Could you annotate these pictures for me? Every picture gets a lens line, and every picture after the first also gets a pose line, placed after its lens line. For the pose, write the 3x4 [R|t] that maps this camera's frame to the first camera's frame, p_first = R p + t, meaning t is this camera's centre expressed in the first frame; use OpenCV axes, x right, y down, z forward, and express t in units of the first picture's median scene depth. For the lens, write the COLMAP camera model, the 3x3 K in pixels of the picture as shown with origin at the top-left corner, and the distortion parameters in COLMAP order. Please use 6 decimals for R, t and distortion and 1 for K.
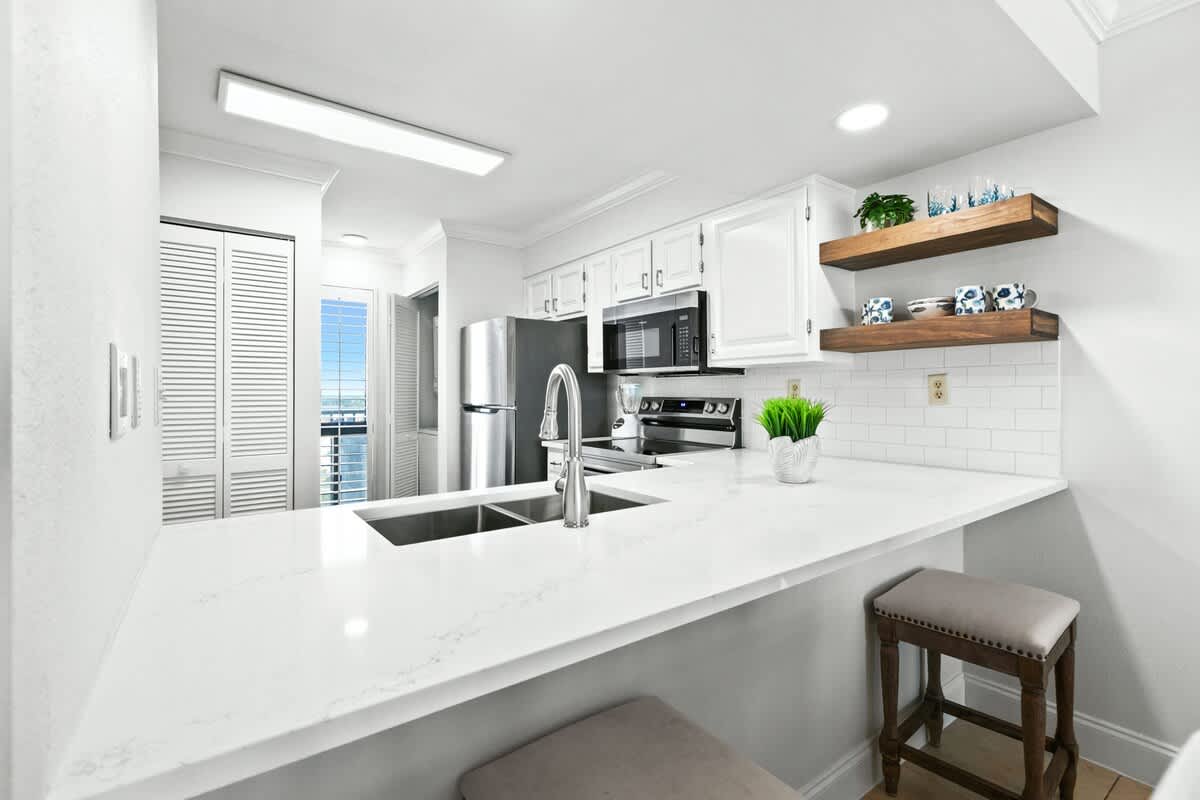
lens RADIAL K [[555.9, 0, 589.6], [0, 555.9, 383.4], [0, 0, 1]] dist [0.003518, -0.000646]
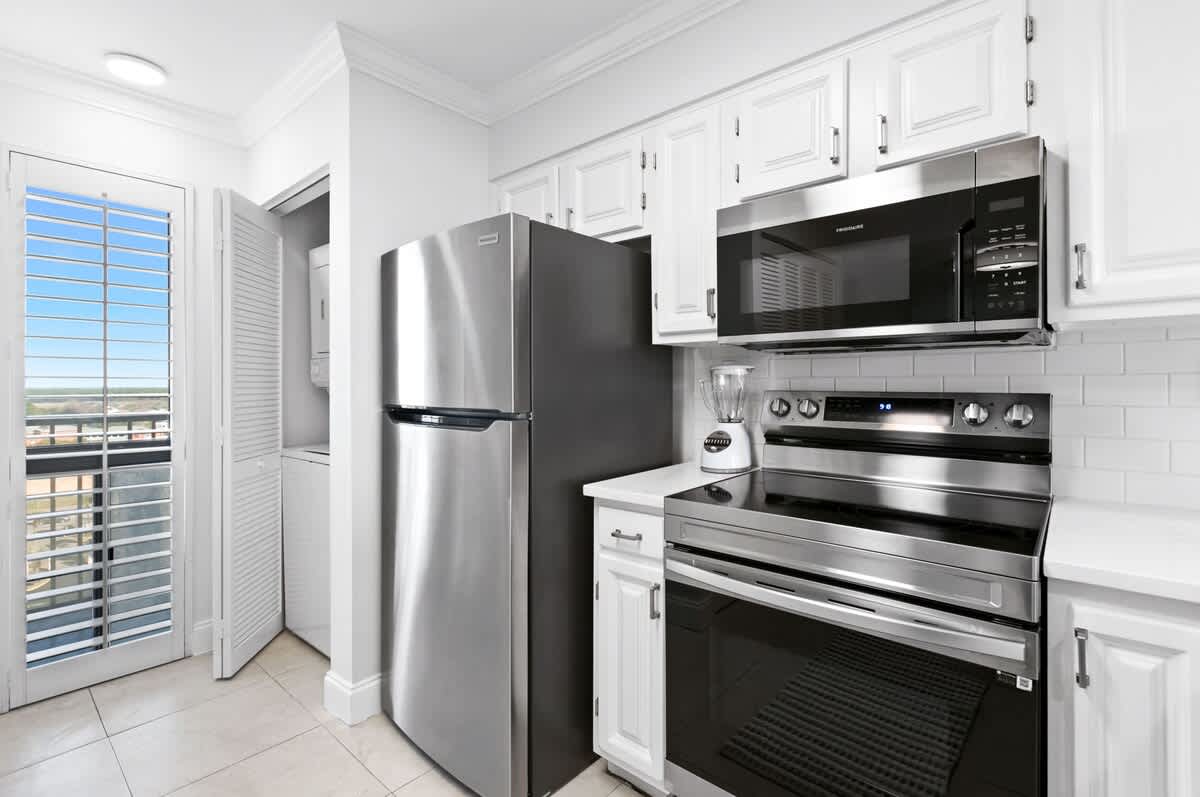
lens RADIAL K [[567.1, 0, 605.2], [0, 567.1, 378.2], [0, 0, 1]] dist [0.000223, -0.000325]
pose [[0.970489, 0.004476, 0.241106, -0.174513], [-0.005228, 0.999983, 0.002480, 0.011039], [-0.241090, -0.003668, 0.970496, 0.498737]]
